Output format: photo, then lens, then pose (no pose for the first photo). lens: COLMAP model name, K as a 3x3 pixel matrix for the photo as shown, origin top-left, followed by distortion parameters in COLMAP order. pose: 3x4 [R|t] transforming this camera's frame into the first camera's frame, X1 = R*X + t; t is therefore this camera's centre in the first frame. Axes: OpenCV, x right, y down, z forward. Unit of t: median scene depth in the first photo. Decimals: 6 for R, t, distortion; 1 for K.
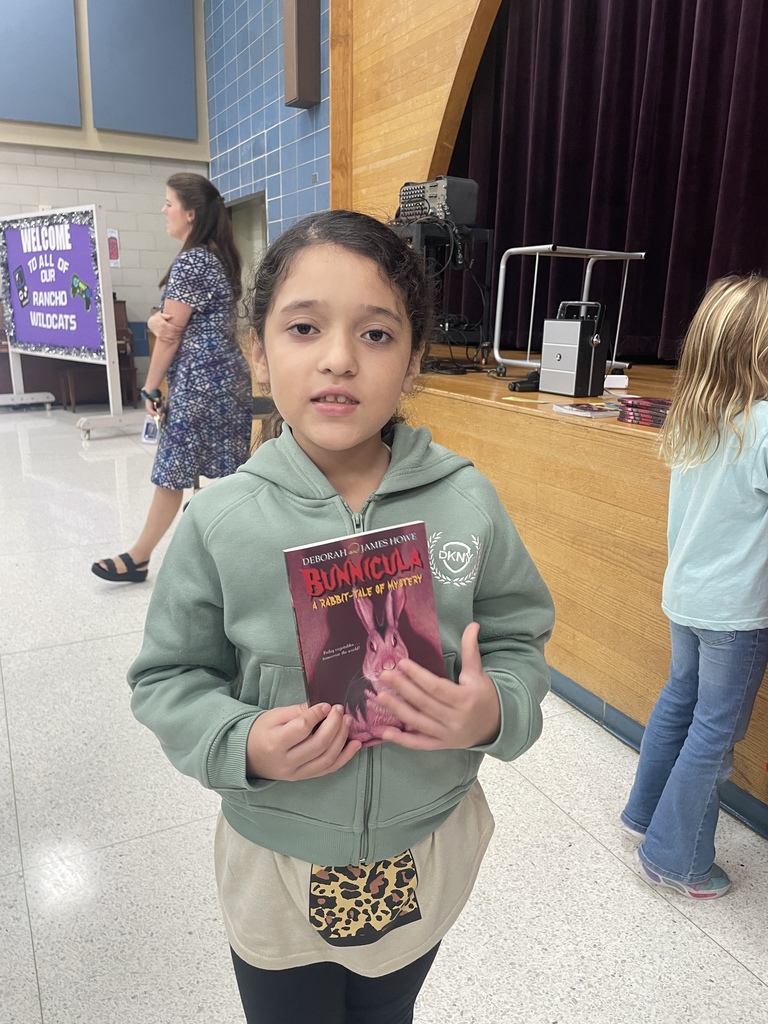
lens RADIAL K [[779.0, 0, 377.9], [0, 779.0, 512.0], [0, 0, 1]] dist [0.070518, -0.091716]
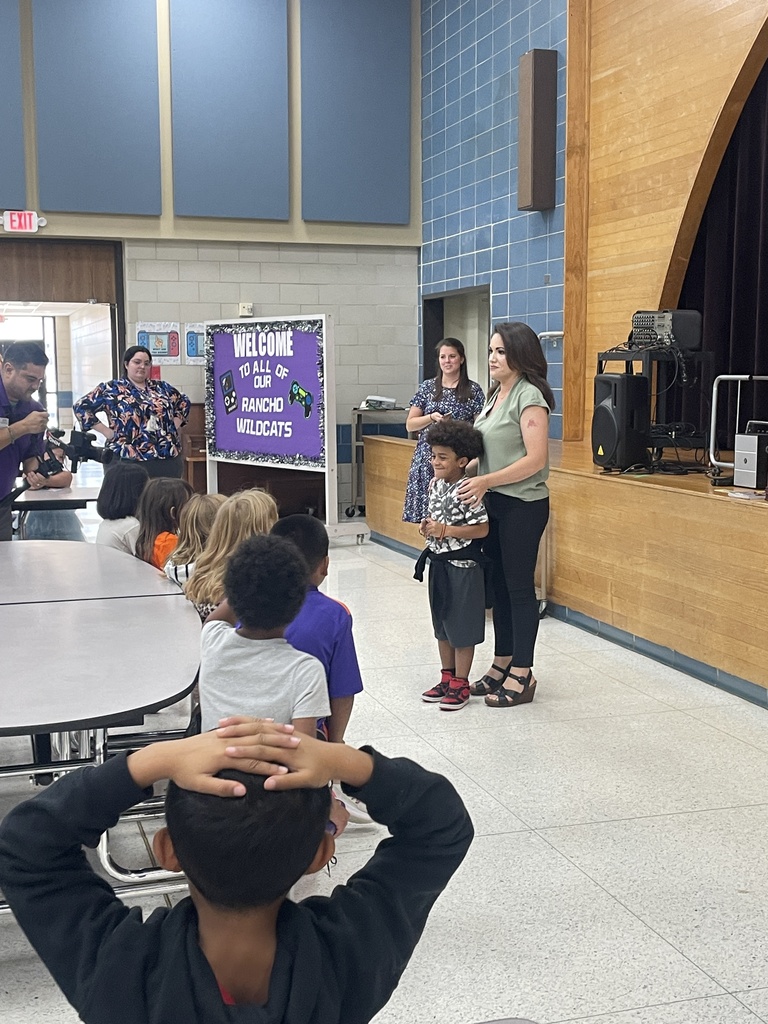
lens RADIAL K [[1410.5, 0, 384.0], [0, 1410.5, 512.0], [0, 0, 1]] dist [0.109774, -0.008133]
pose [[0.986142, -0.002456, -0.165887, 0.008831], [-0.023993, 0.987268, -0.157246, 0.129251], [0.164161, 0.159047, 0.973527, -0.657030]]
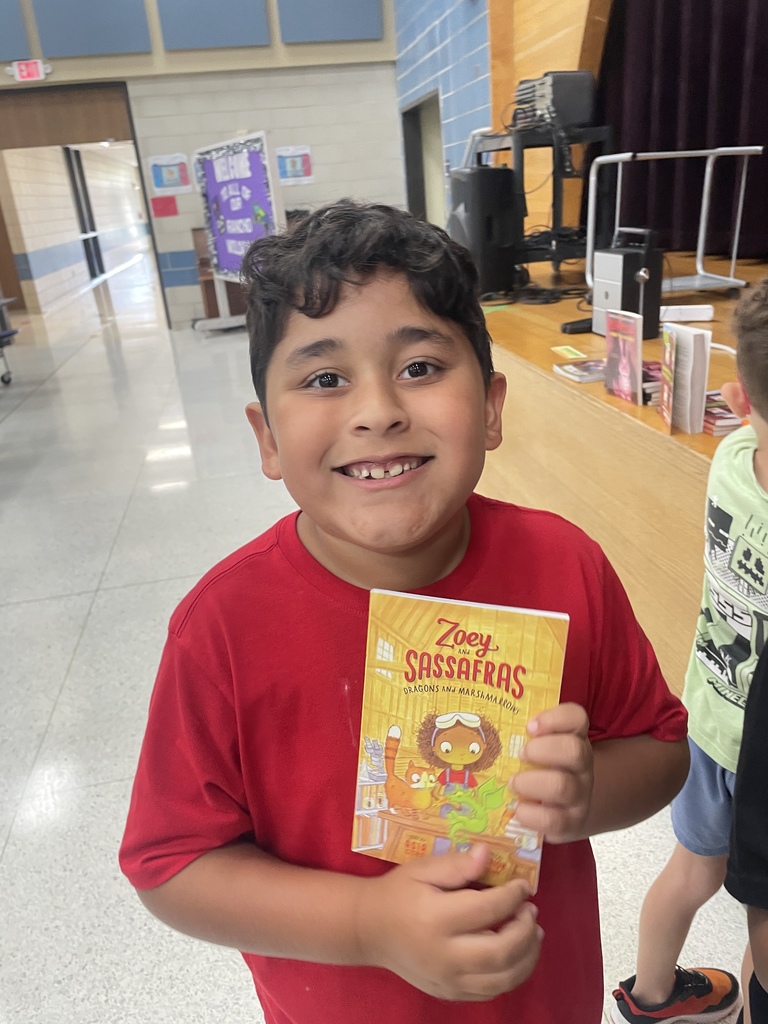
lens RADIAL K [[780.4, 0, 401.5], [0, 780.4, 498.6], [0, 0, 1]] dist [0.060828, -0.084006]
pose [[0.953851, 0.020098, -0.299606, 0.122388], [0.016993, 0.992546, 0.120684, -0.035294], [0.299798, -0.120206, 0.946399, 0.028487]]
